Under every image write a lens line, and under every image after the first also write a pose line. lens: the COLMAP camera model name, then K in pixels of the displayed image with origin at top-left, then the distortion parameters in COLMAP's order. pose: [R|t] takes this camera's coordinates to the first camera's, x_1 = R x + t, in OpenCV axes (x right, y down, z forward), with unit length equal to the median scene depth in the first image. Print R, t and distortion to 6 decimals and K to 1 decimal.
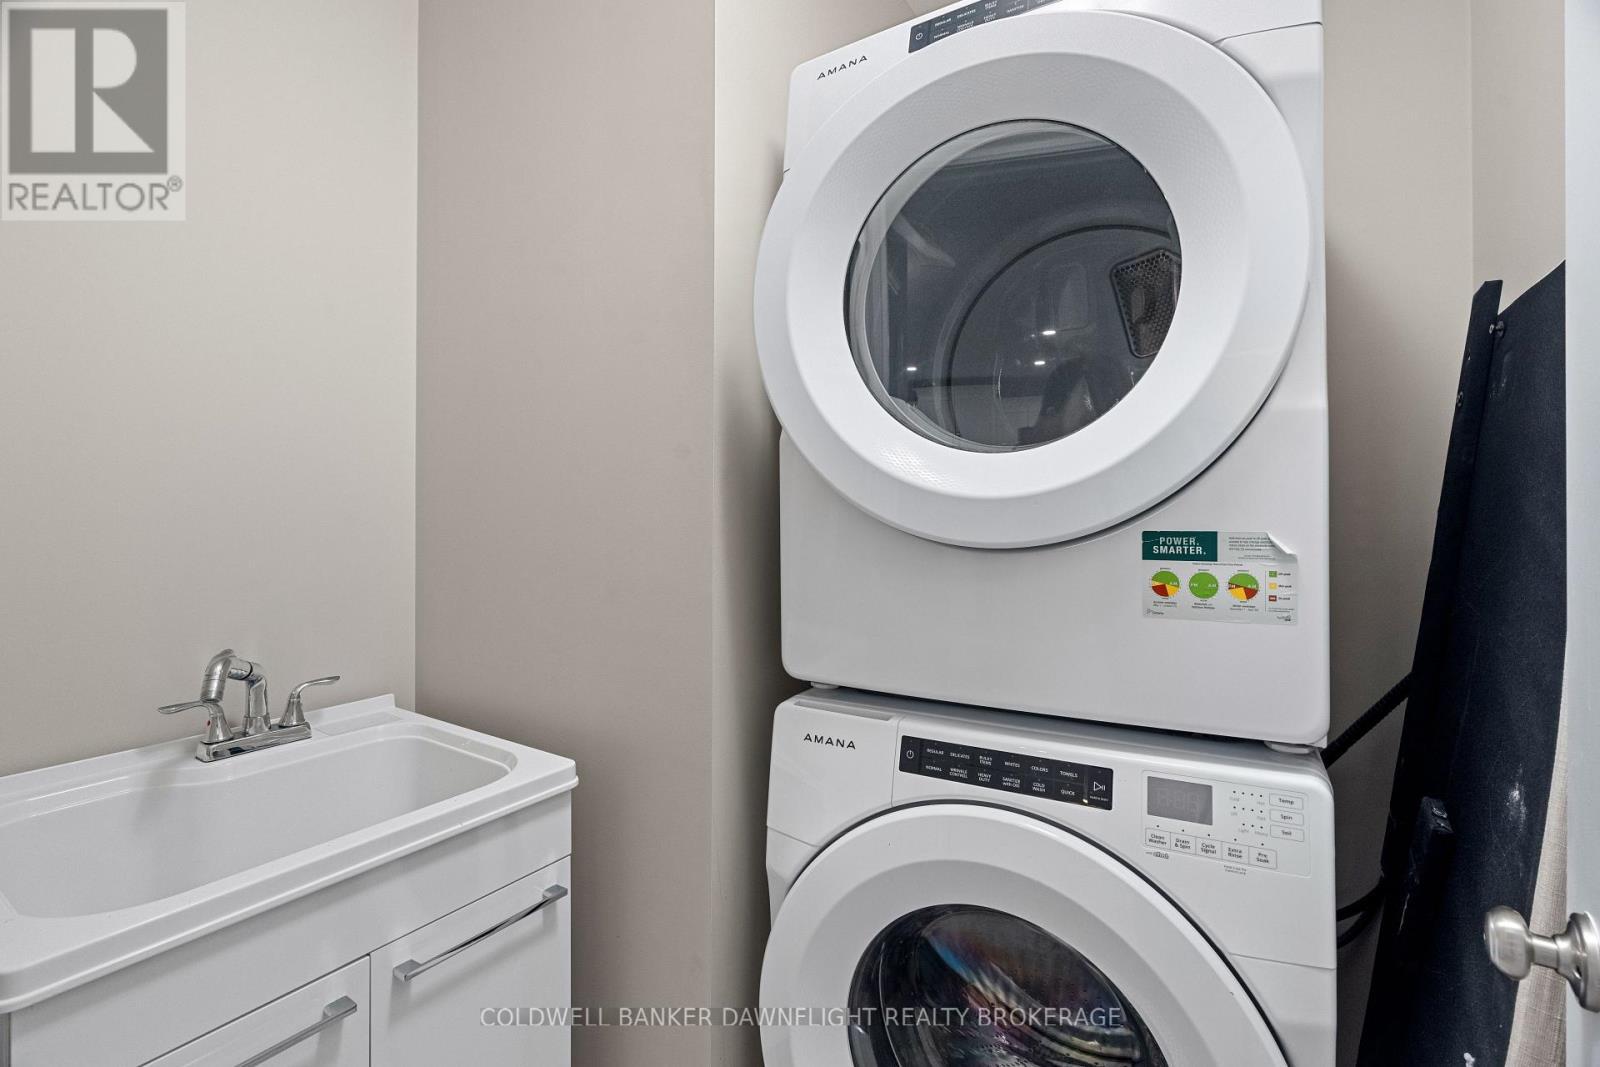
lens RADIAL K [[730.5, 0, 804.9], [0, 730.5, 514.7], [0, 0, 1]] dist [-0.006457, 0.001626]
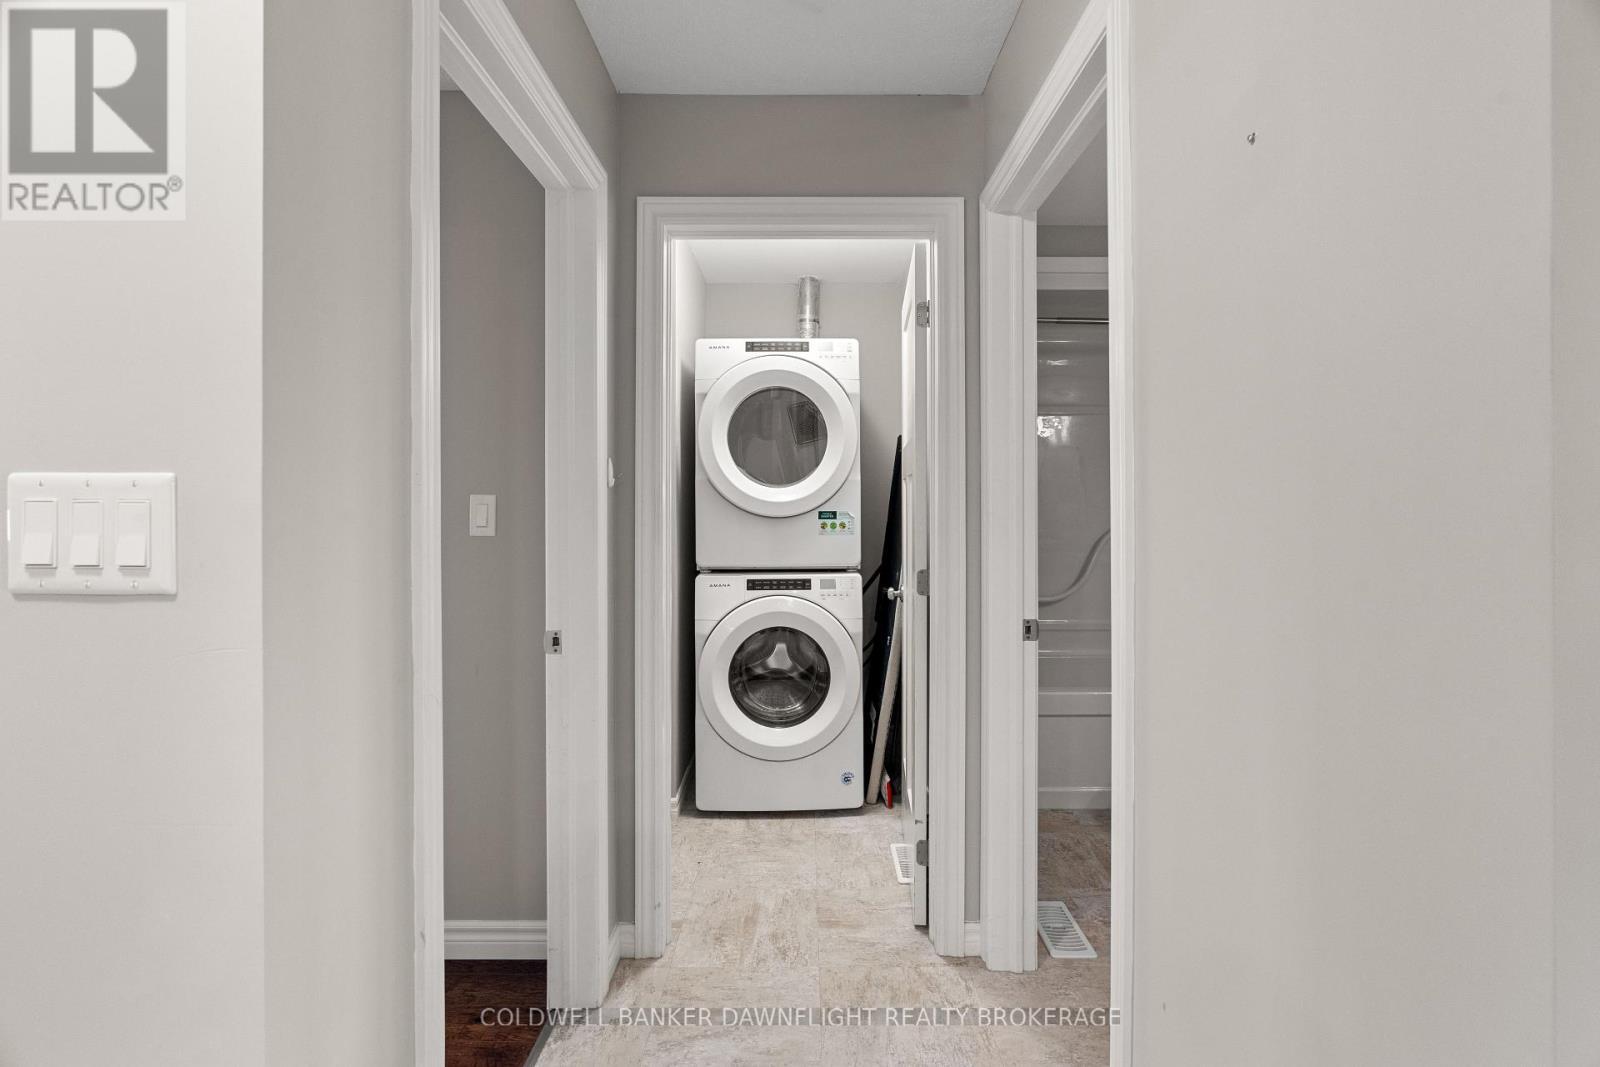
lens RADIAL K [[730.5, 0, 804.9], [0, 730.5, 514.7], [0, 0, 1]] dist [-0.006457, 0.001626]
pose [[0.841970, -0.006924, 0.539481, -1.546347], [0.001863, 0.999949, 0.009926, 0.004109], [-0.539522, -0.007352, 0.841940, -2.008380]]
